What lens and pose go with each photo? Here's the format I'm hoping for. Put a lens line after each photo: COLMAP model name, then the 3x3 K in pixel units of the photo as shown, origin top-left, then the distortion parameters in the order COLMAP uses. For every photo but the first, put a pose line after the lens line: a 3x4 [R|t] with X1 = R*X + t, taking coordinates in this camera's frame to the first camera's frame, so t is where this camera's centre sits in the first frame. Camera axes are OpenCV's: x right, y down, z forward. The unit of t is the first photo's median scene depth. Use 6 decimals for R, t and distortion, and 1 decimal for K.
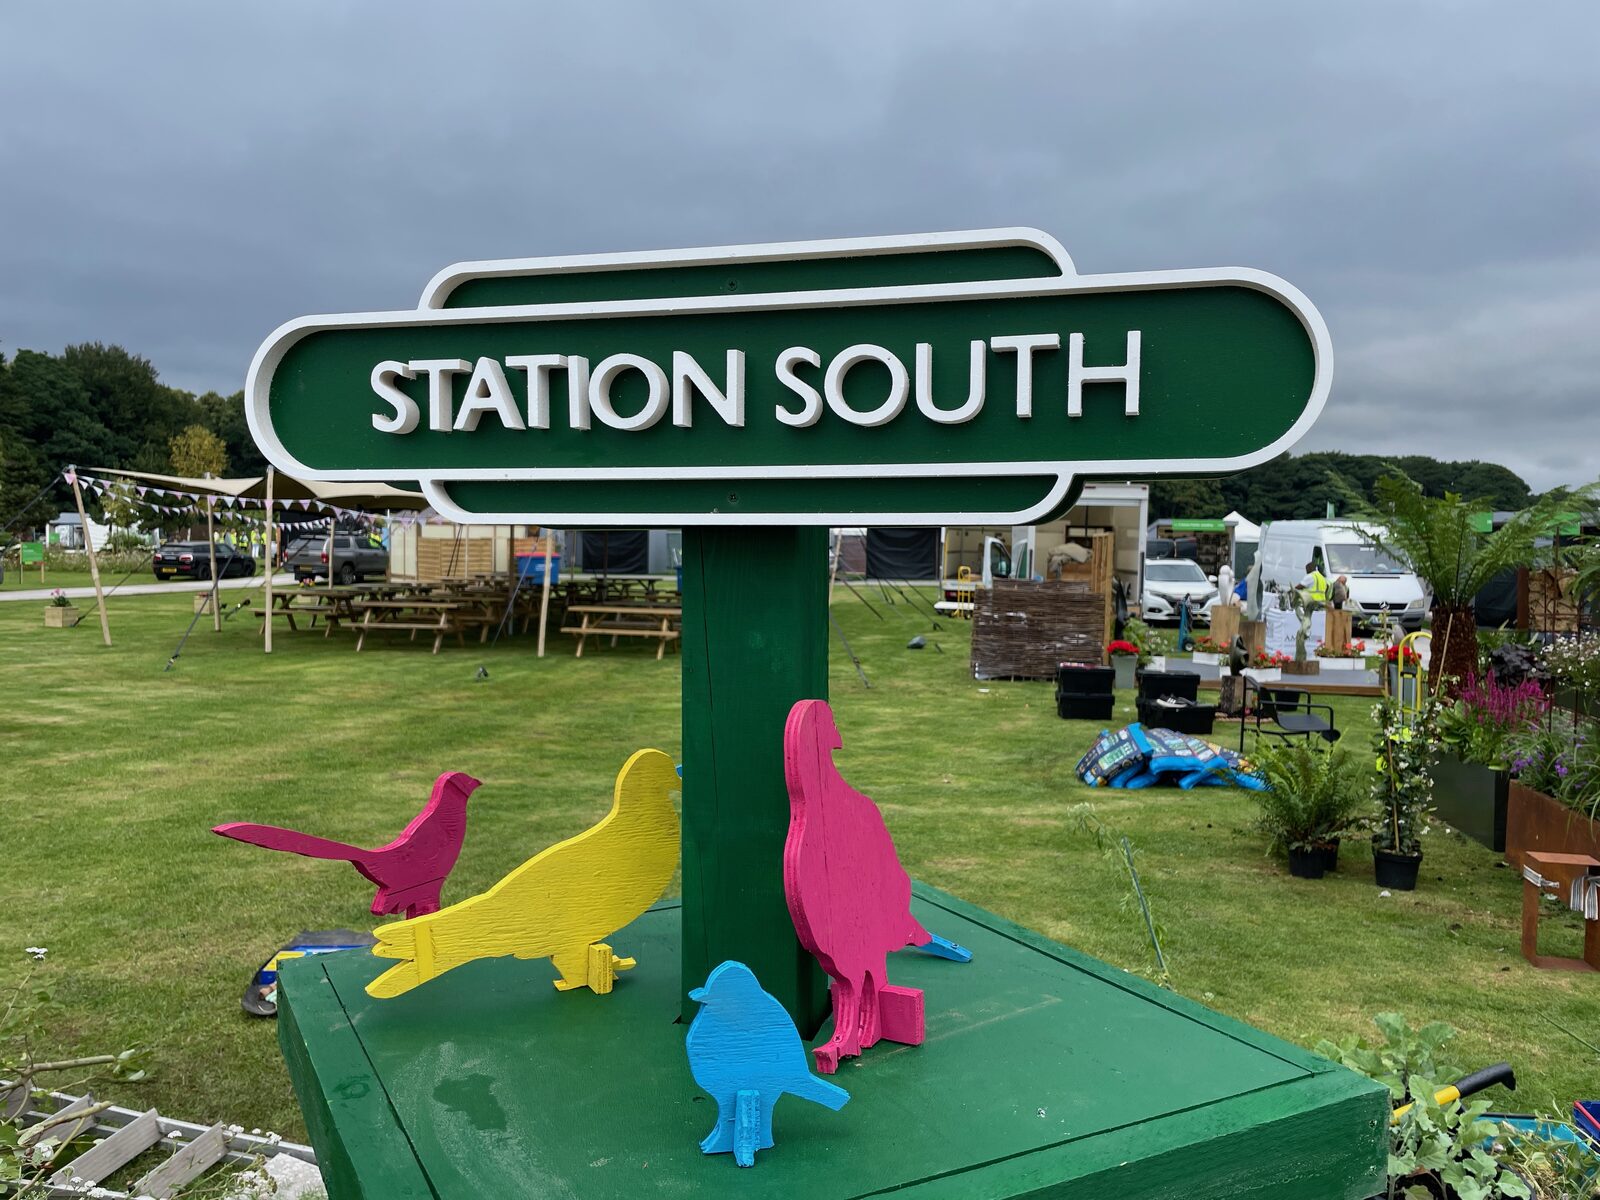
lens RADIAL K [[1207.2, 0, 801.1], [0, 1207.2, 592.2], [0, 0, 1]] dist [0.087992, -0.120776]
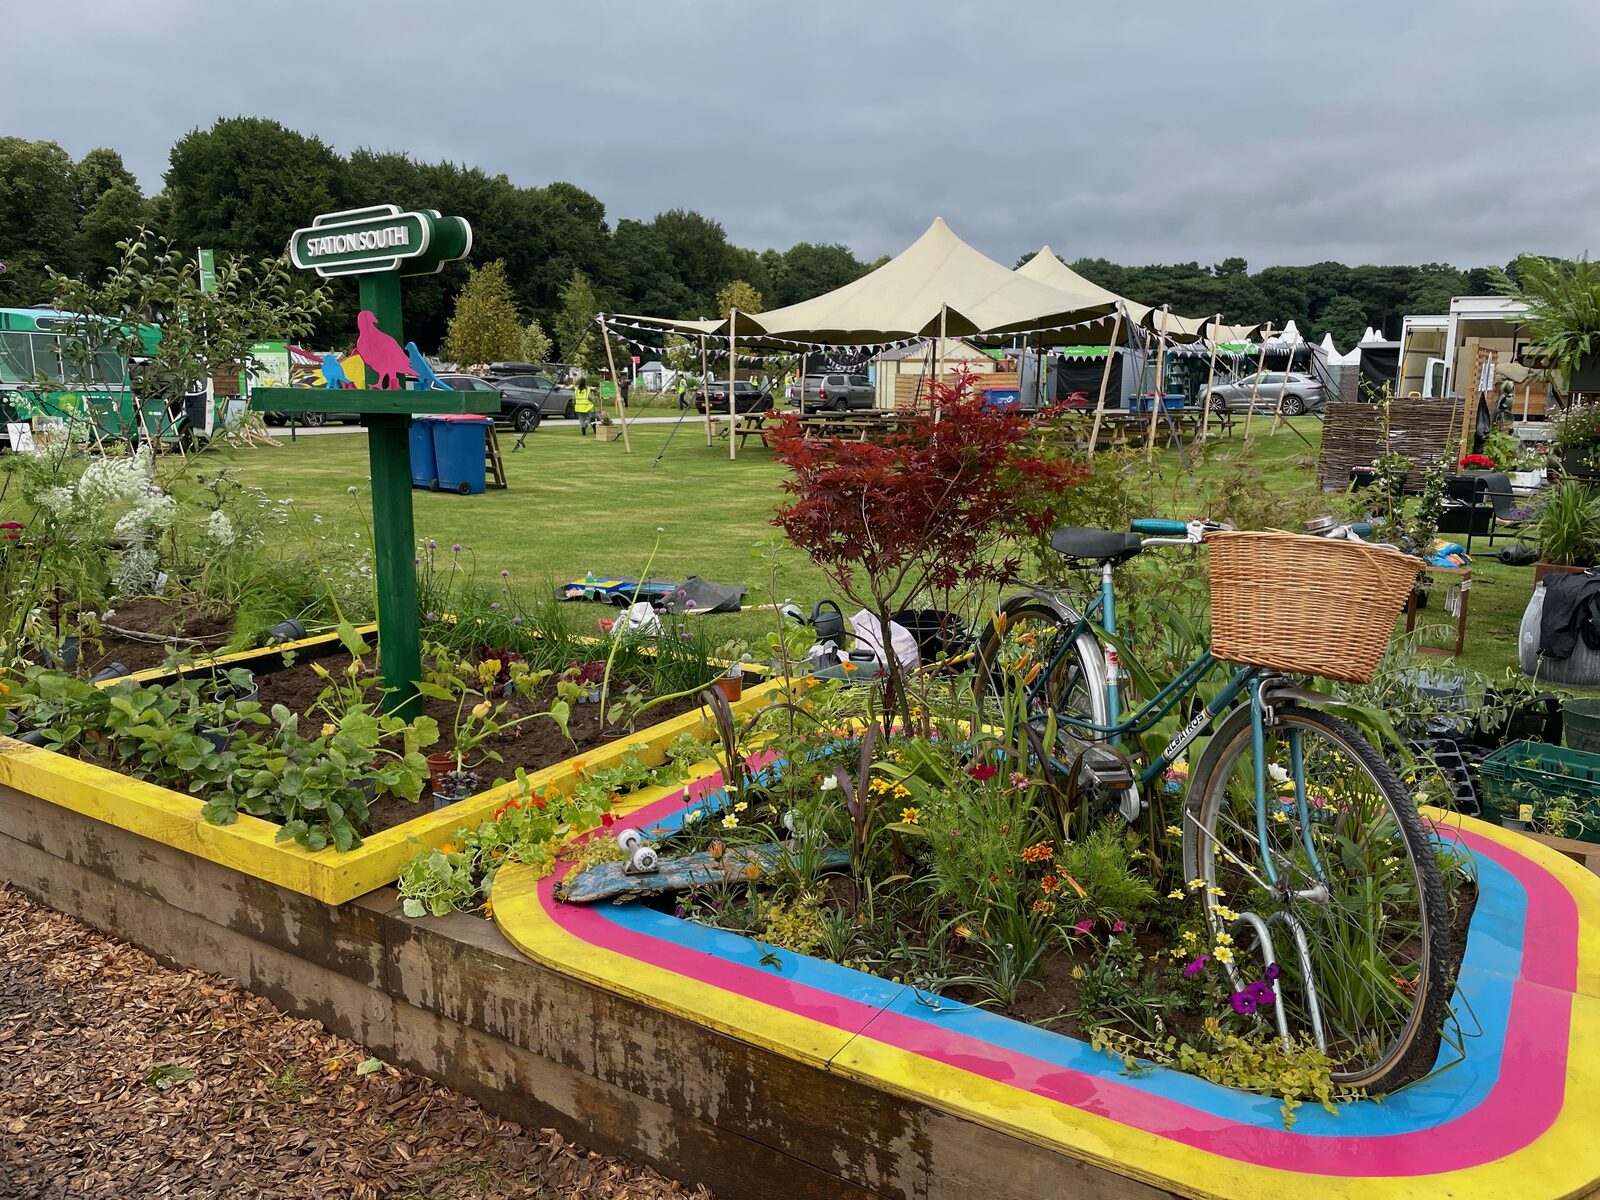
lens RADIAL K [[1196.6, 0, 810.3], [0, 1196.6, 585.7], [0, 0, 1]] dist [0.099171, -0.123099]
pose [[0.913828, 0.059703, -0.401689, 0.231708], [-0.009614, 0.992037, 0.125577, 0.035475], [0.405988, -0.110894, 0.907125, -0.175771]]
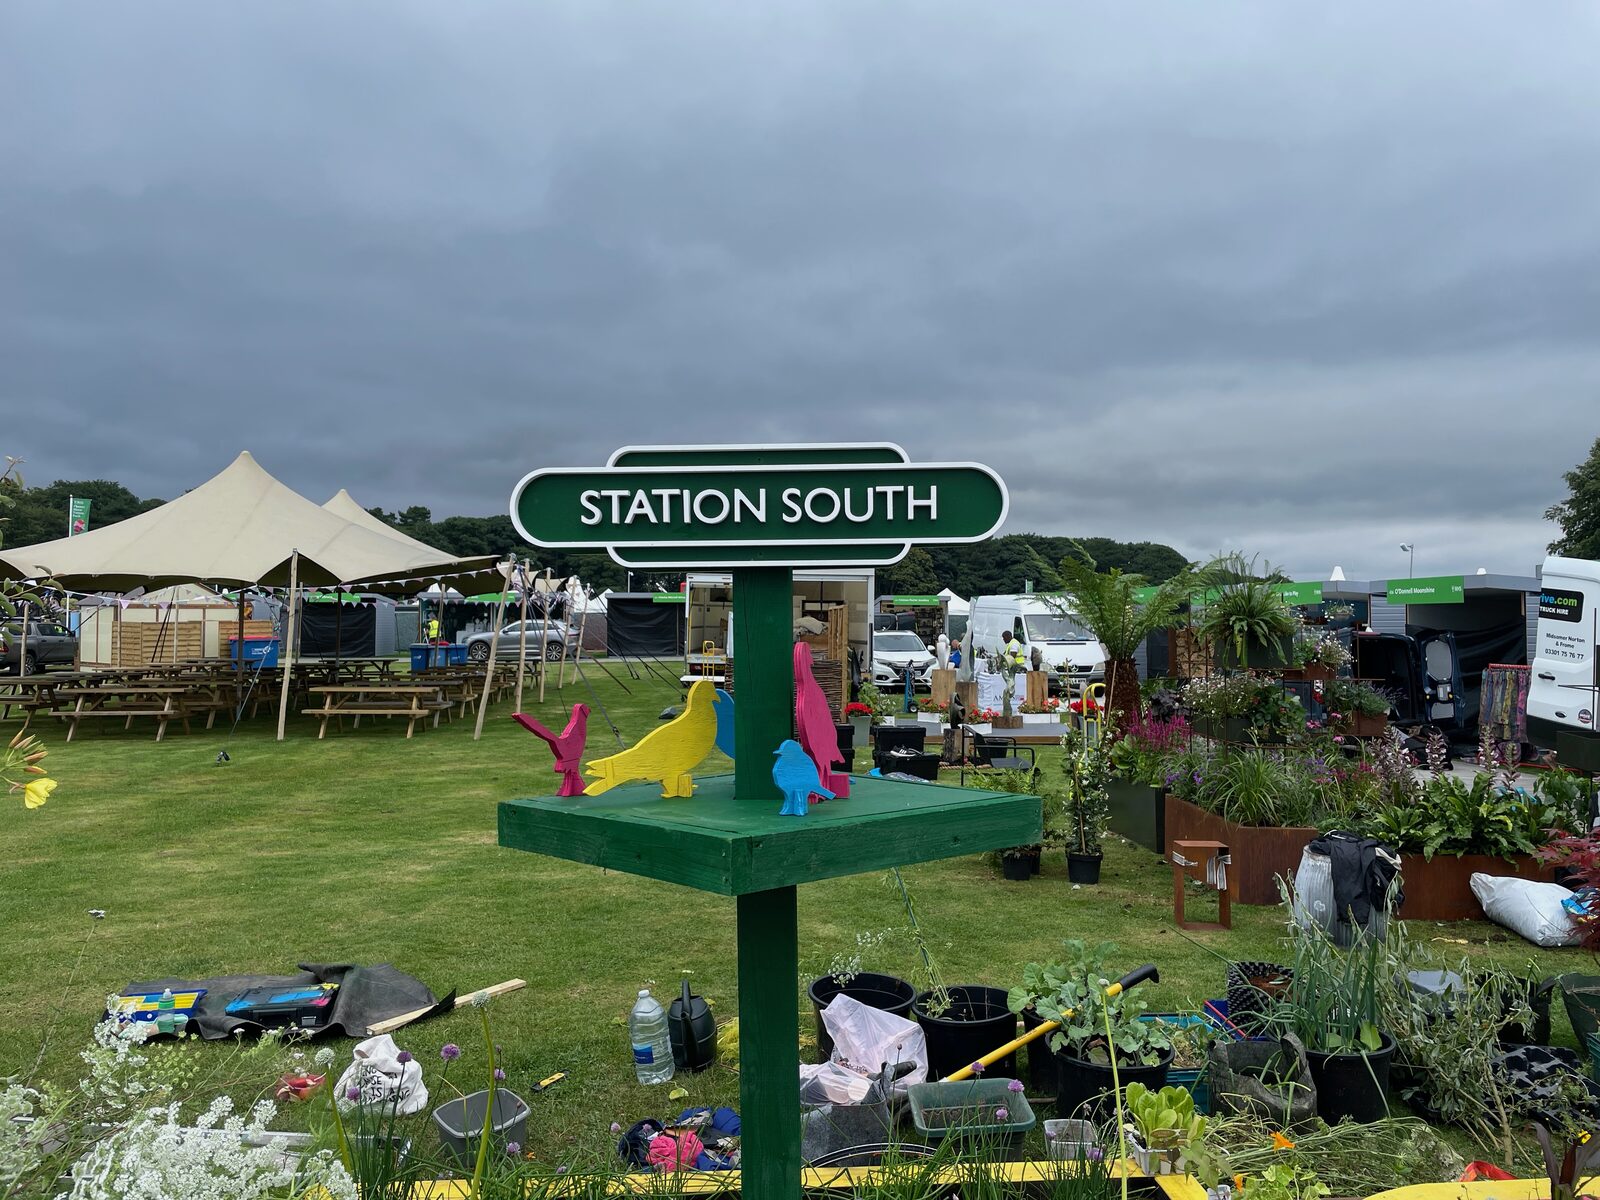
lens RADIAL K [[1196.6, 0, 810.3], [0, 1196.6, 585.7], [0, 0, 1]] dist [0.099171, -0.123099]
pose [[0.974051, -0.007063, 0.226219, -0.032041], [0.022951, 0.997443, -0.067682, 0.008970], [-0.225162, 0.071117, 0.971722, -0.079240]]
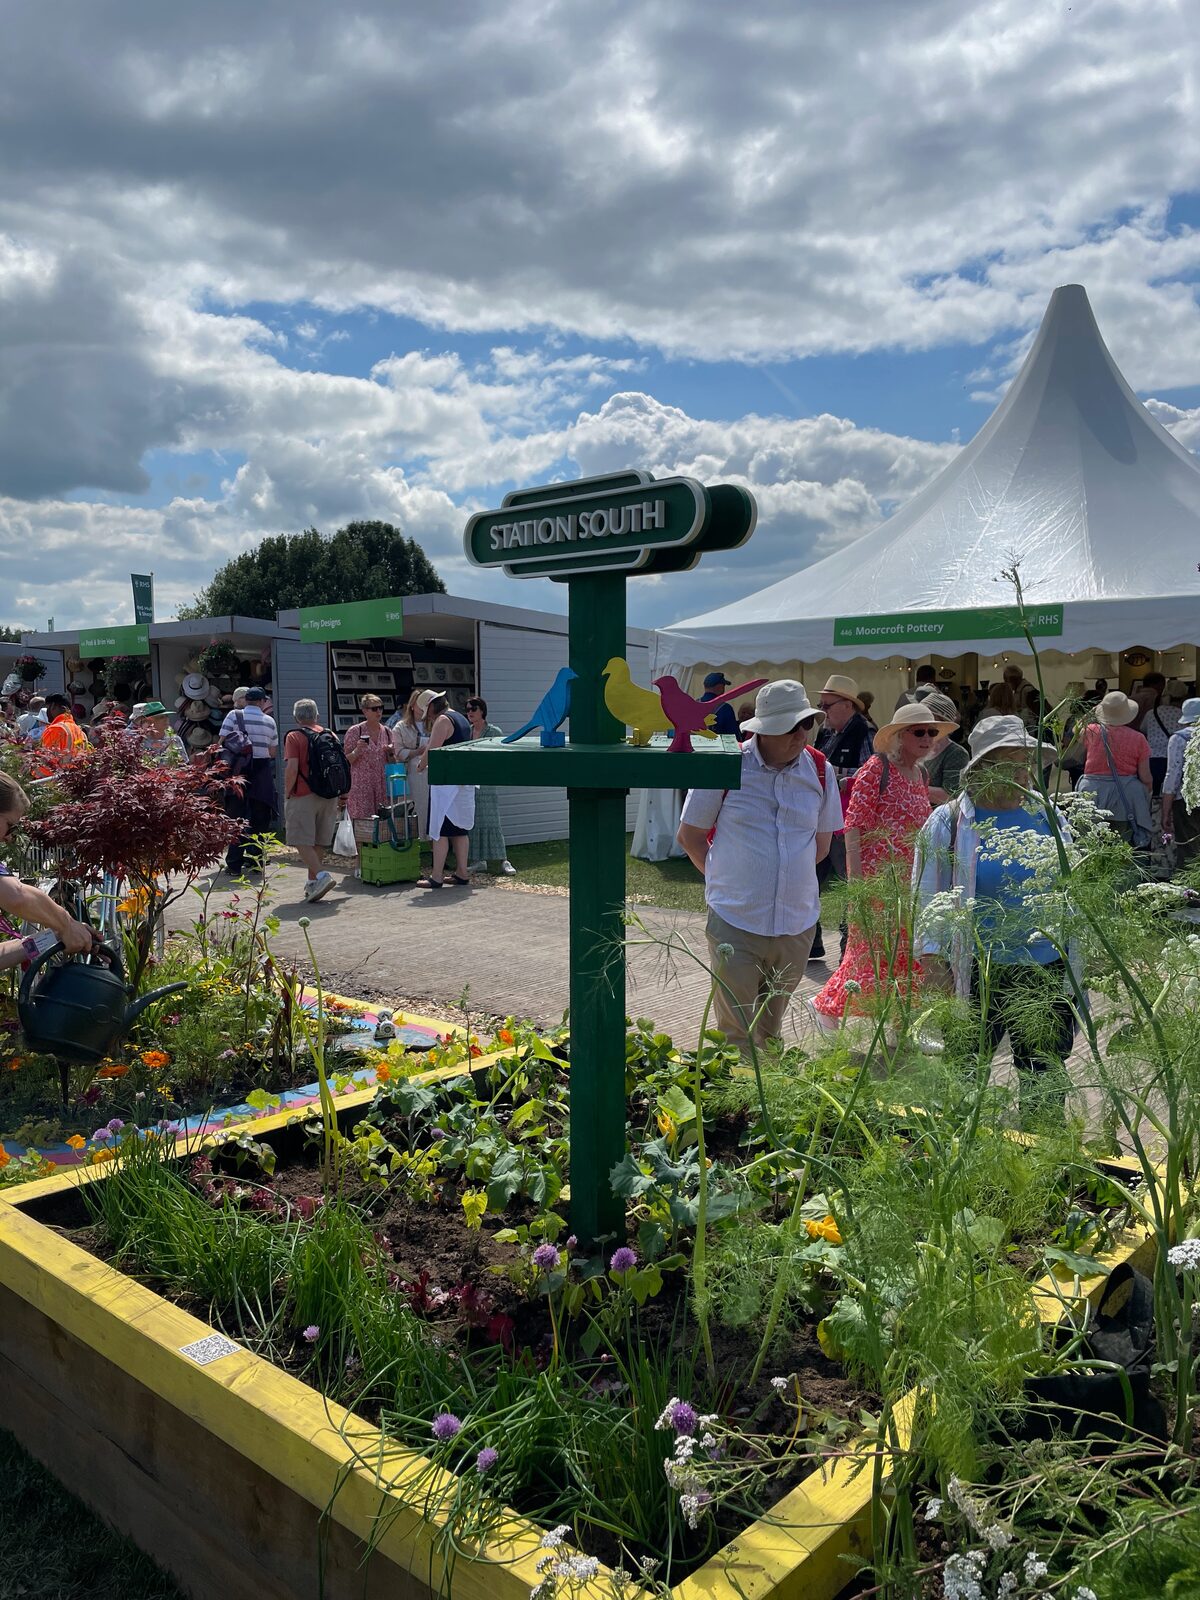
lens RADIAL K [[1191.0, 0, 624.5], [0, 1191.0, 792.6], [0, 0, 1]] dist [0.087642, -0.118093]
pose [[0.841391, 0.045560, -0.538502, 0.115590], [-0.010896, 0.997668, 0.067383, 0.019811], [0.540316, -0.050828, 0.839926, -0.100561]]
